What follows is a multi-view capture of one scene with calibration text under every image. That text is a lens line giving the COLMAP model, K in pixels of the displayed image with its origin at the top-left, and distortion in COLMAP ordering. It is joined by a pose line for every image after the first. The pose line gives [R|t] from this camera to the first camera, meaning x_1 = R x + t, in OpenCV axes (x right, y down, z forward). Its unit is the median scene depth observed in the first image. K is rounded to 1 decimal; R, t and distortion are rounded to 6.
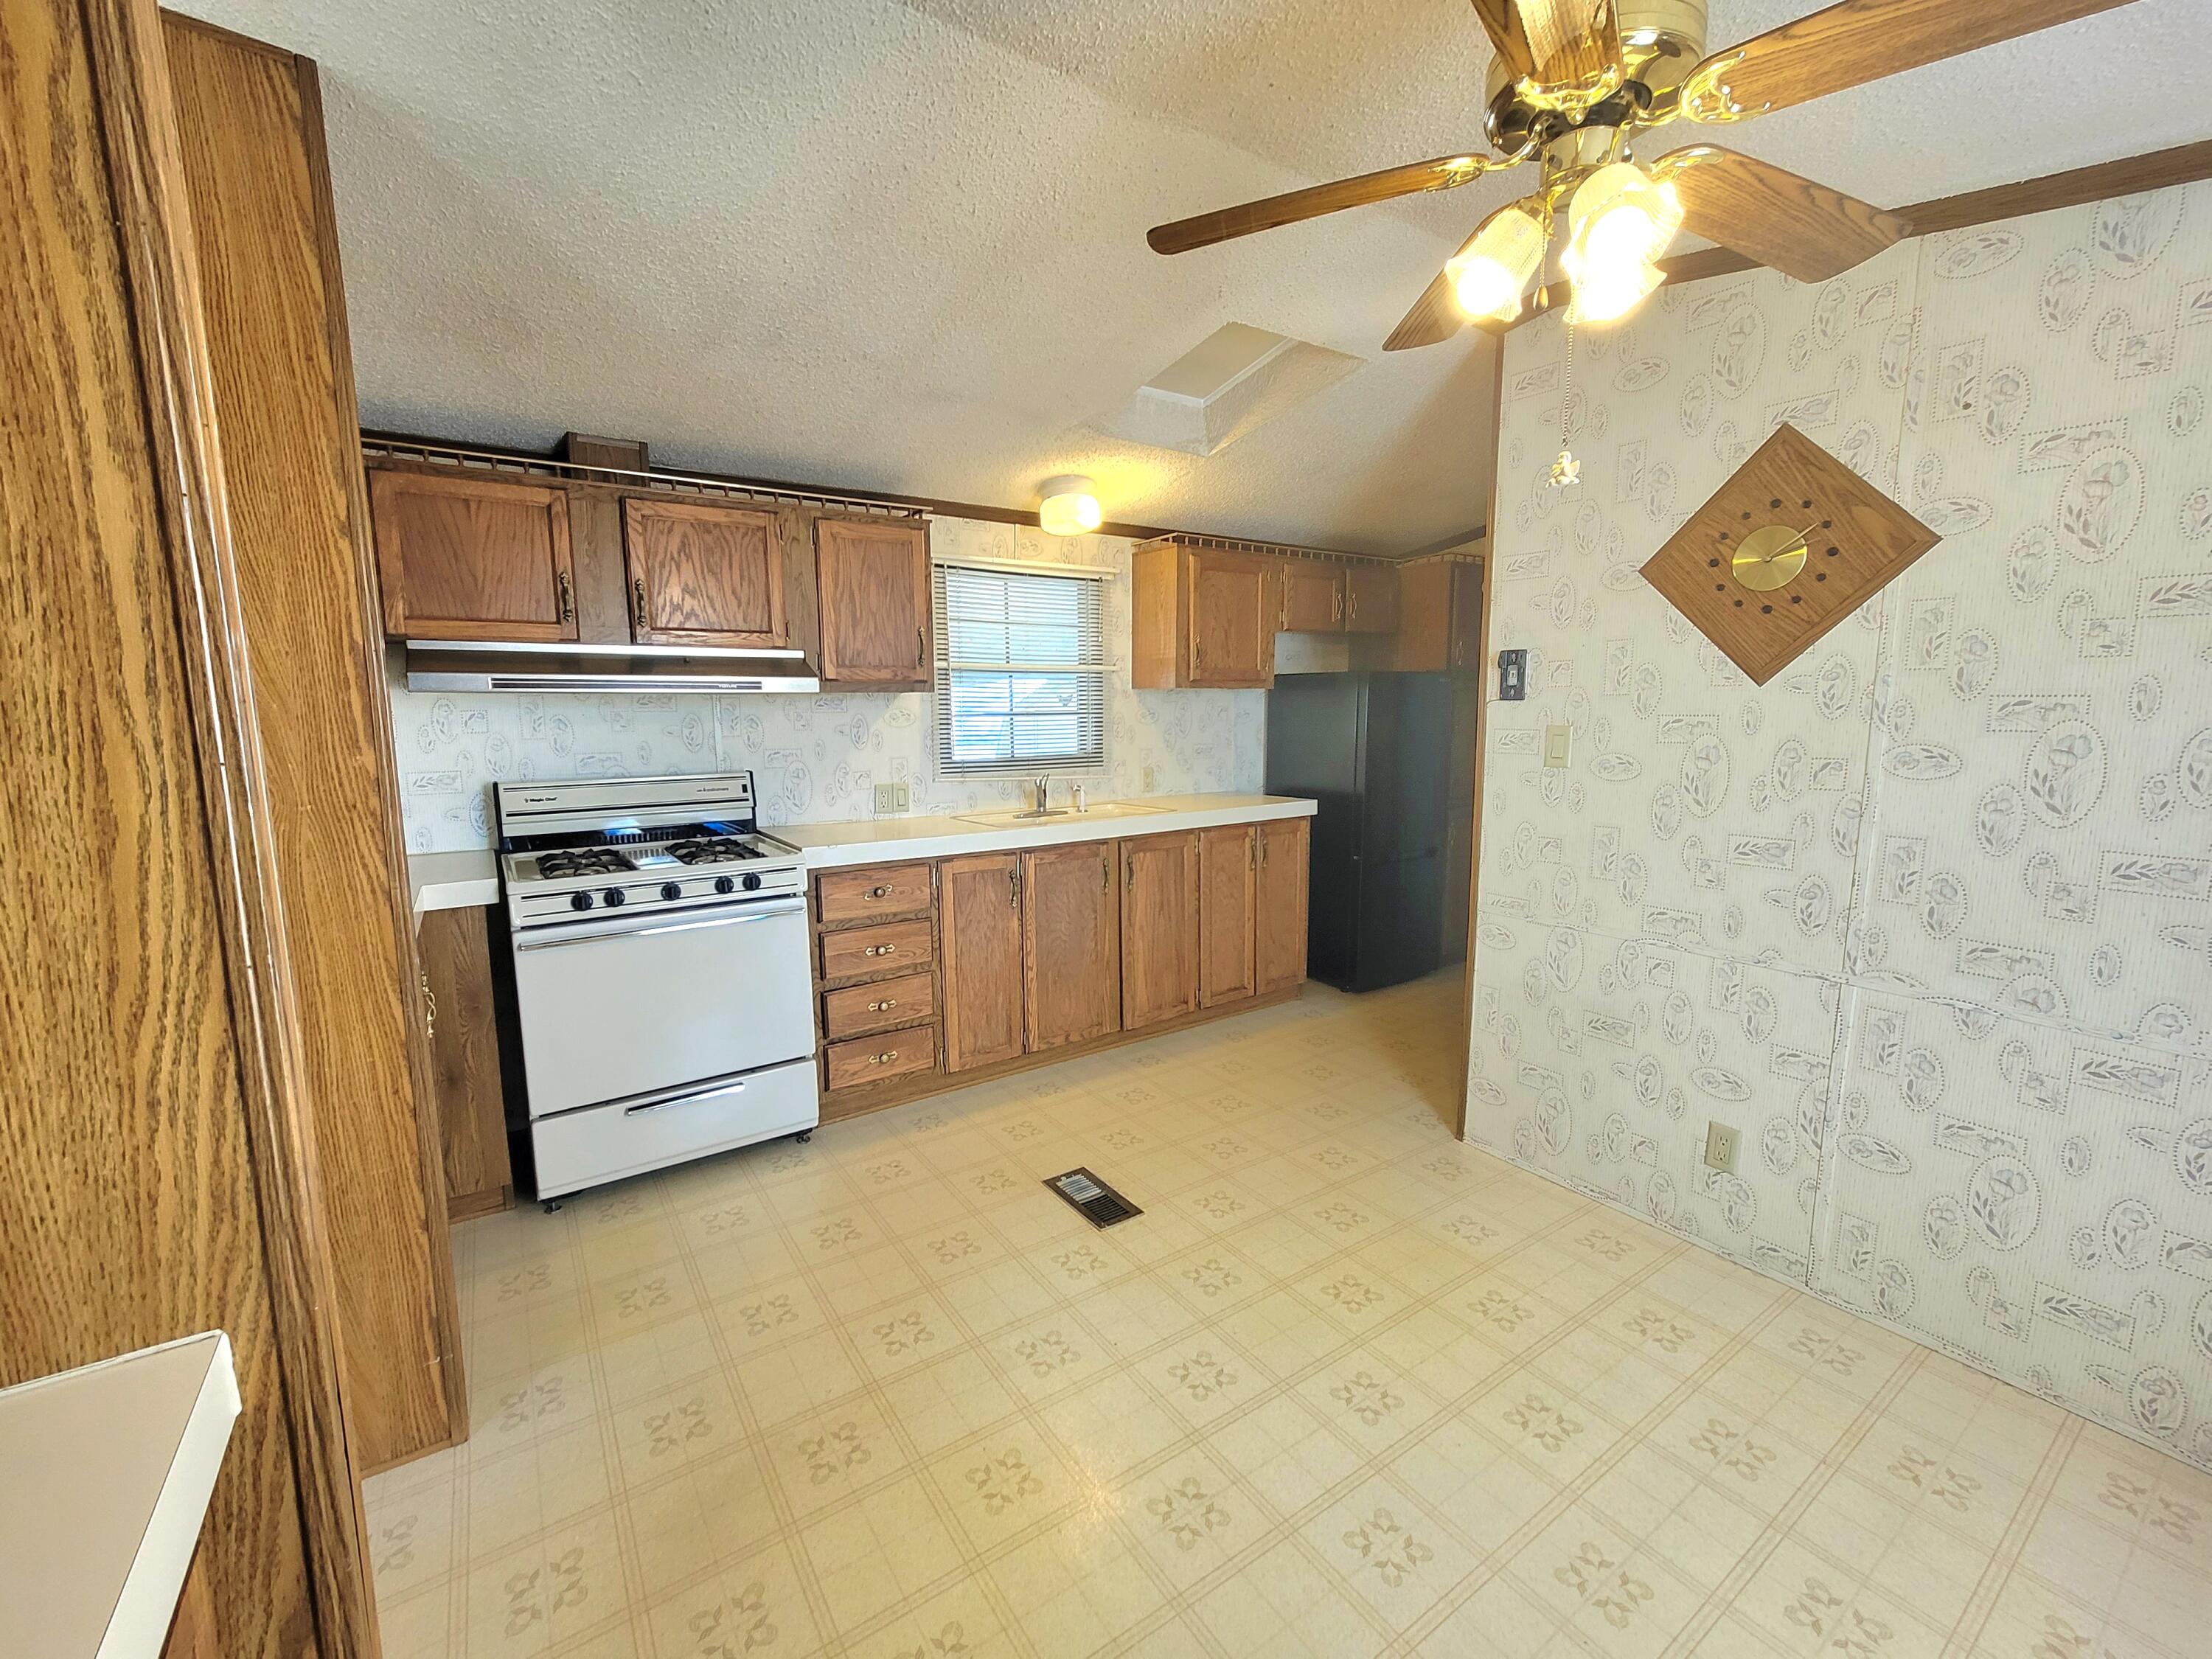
lens RADIAL K [[915.1, 0, 1069.8], [0, 915.1, 826.1], [0, 0, 1]] dist [-0.003091, -0.000177]
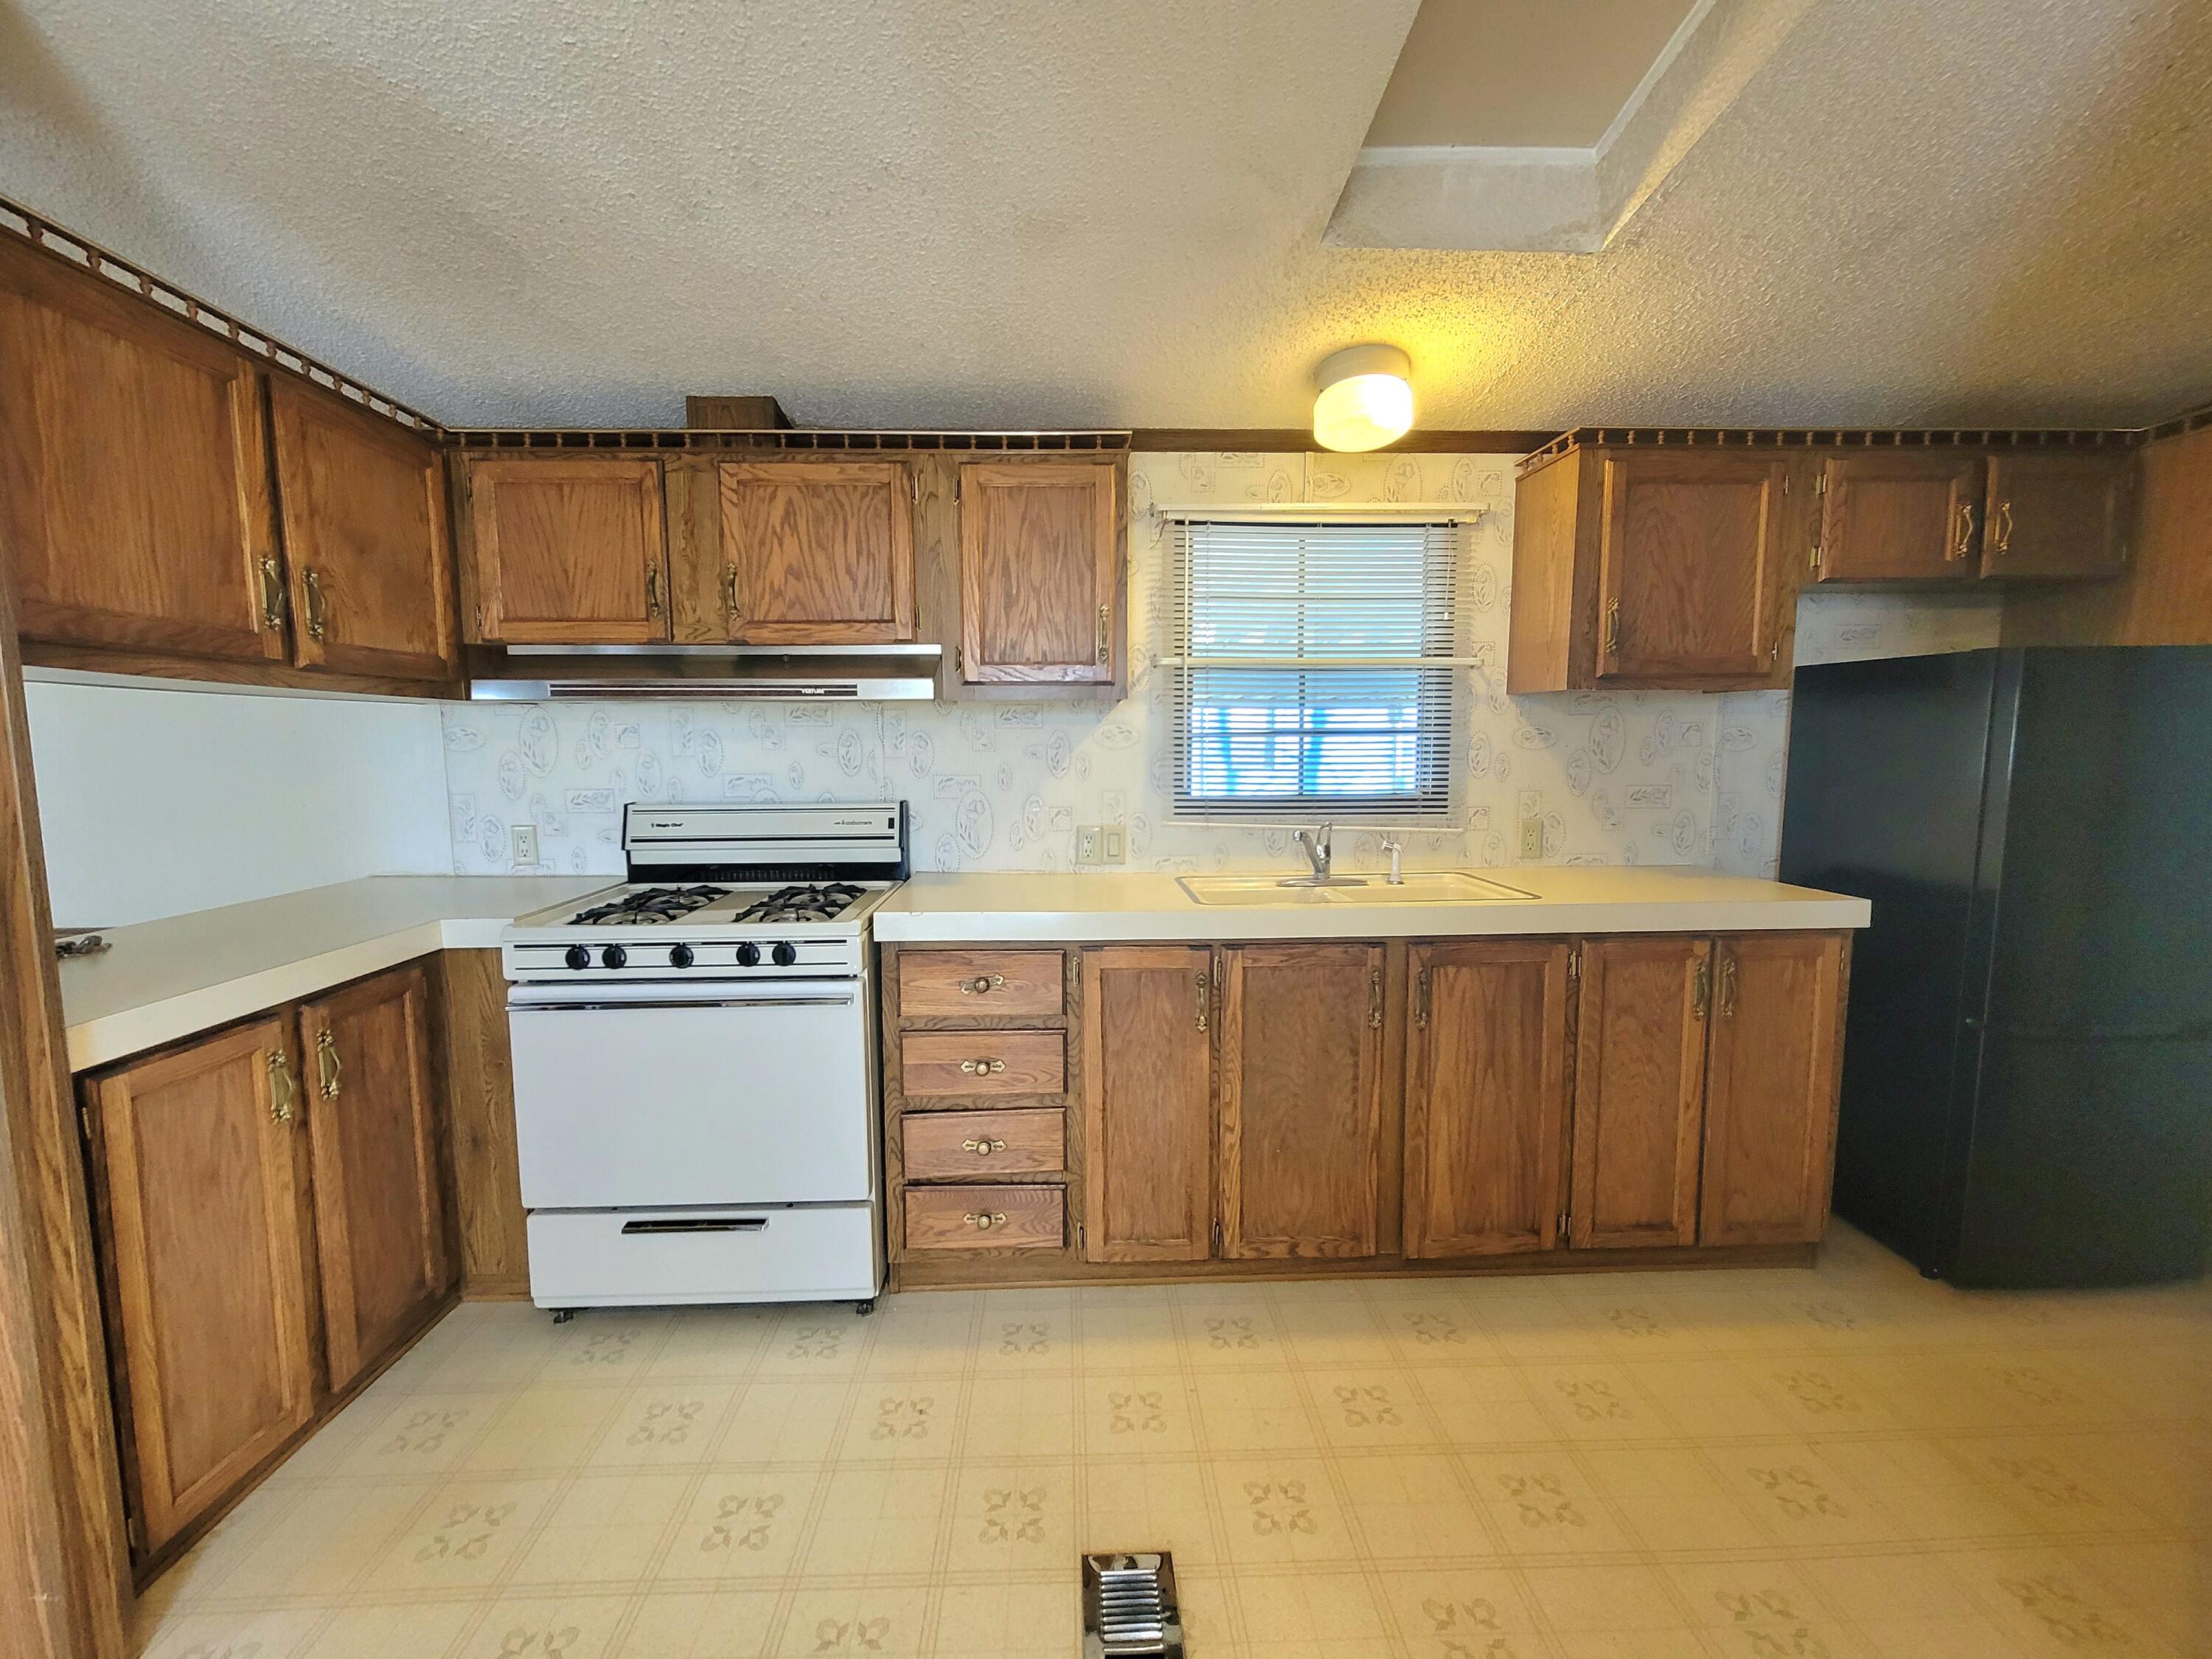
lens RADIAL K [[893.3, 0, 1088.9], [0, 893.3, 827.5], [0, 0, 1]] dist [-0.003657, 0.000225]
pose [[0.853186, 0.057619, -0.518414, 0.183374], [-0.070129, 0.997528, -0.004545, -0.043945], [0.516870, 0.040234, 0.855118, 0.409144]]
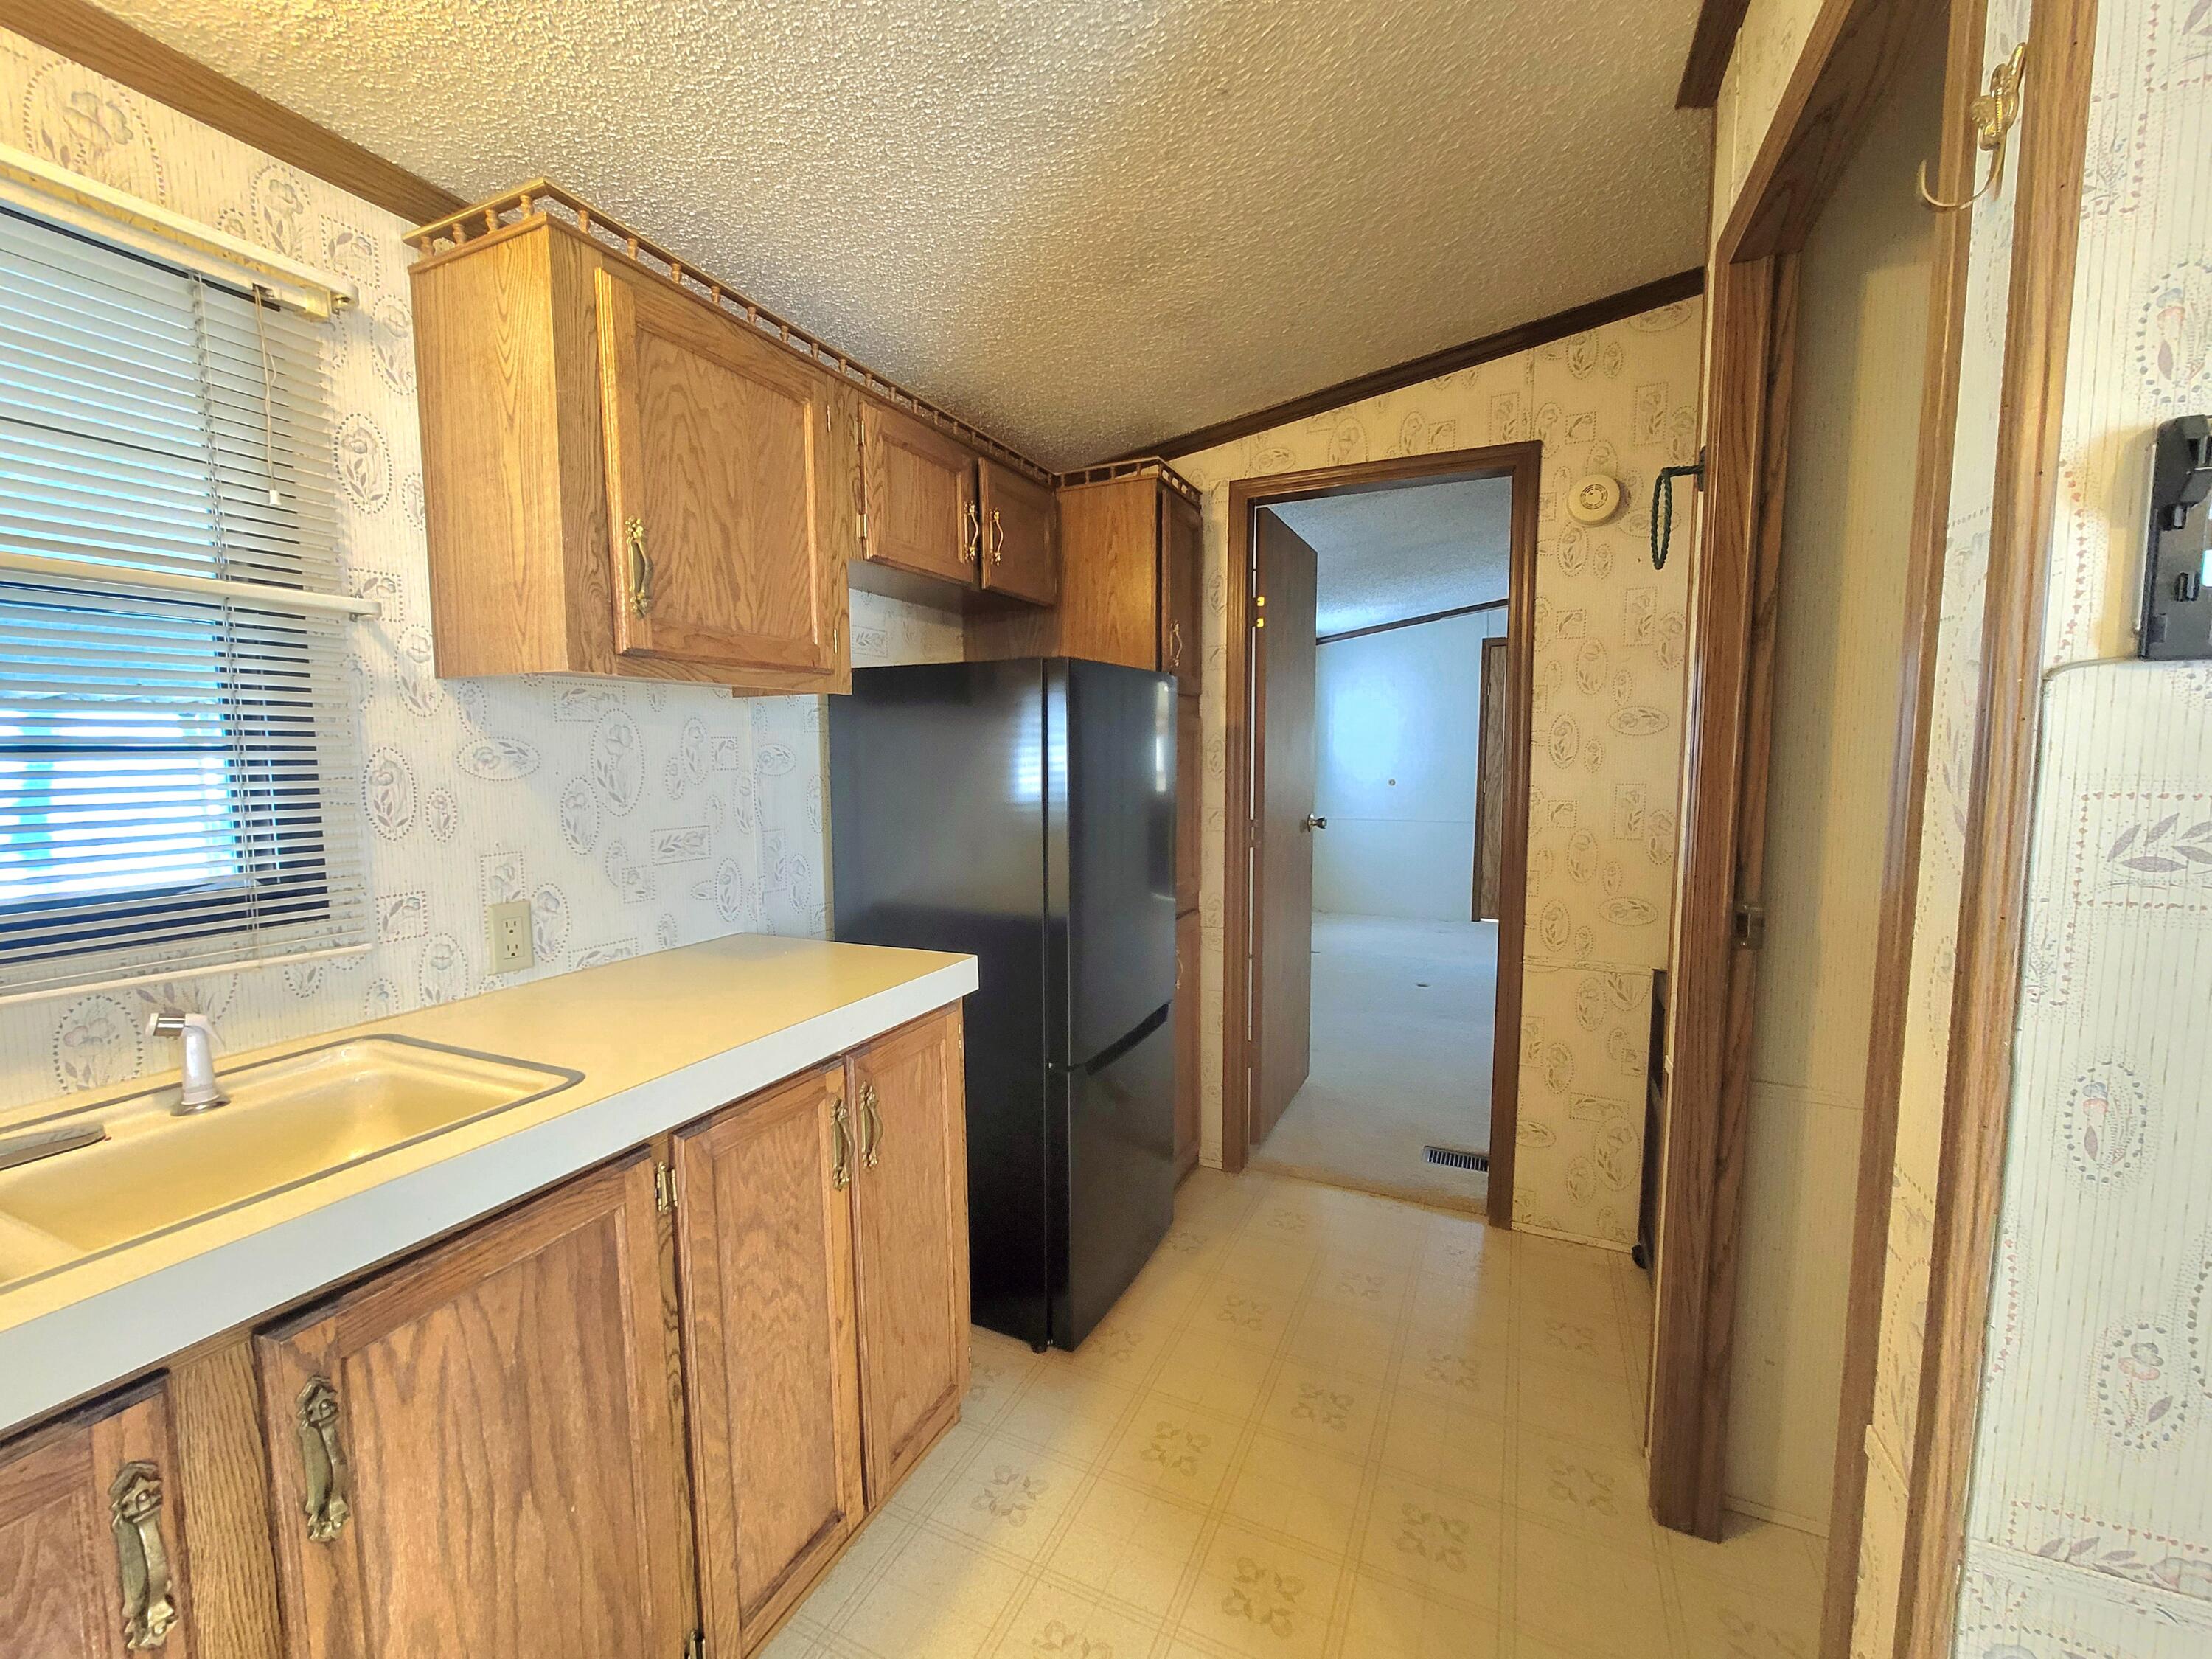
lens RADIAL K [[893.3, 0, 1088.9], [0, 893.3, 827.5], [0, 0, 1]] dist [-0.003657, 0.000225]
pose [[0.848660, -0.042098, 0.527261, 0.120645], [0.068302, 0.997204, -0.030317, -0.086334], [-0.524510, 0.061742, 0.849163, 0.749733]]
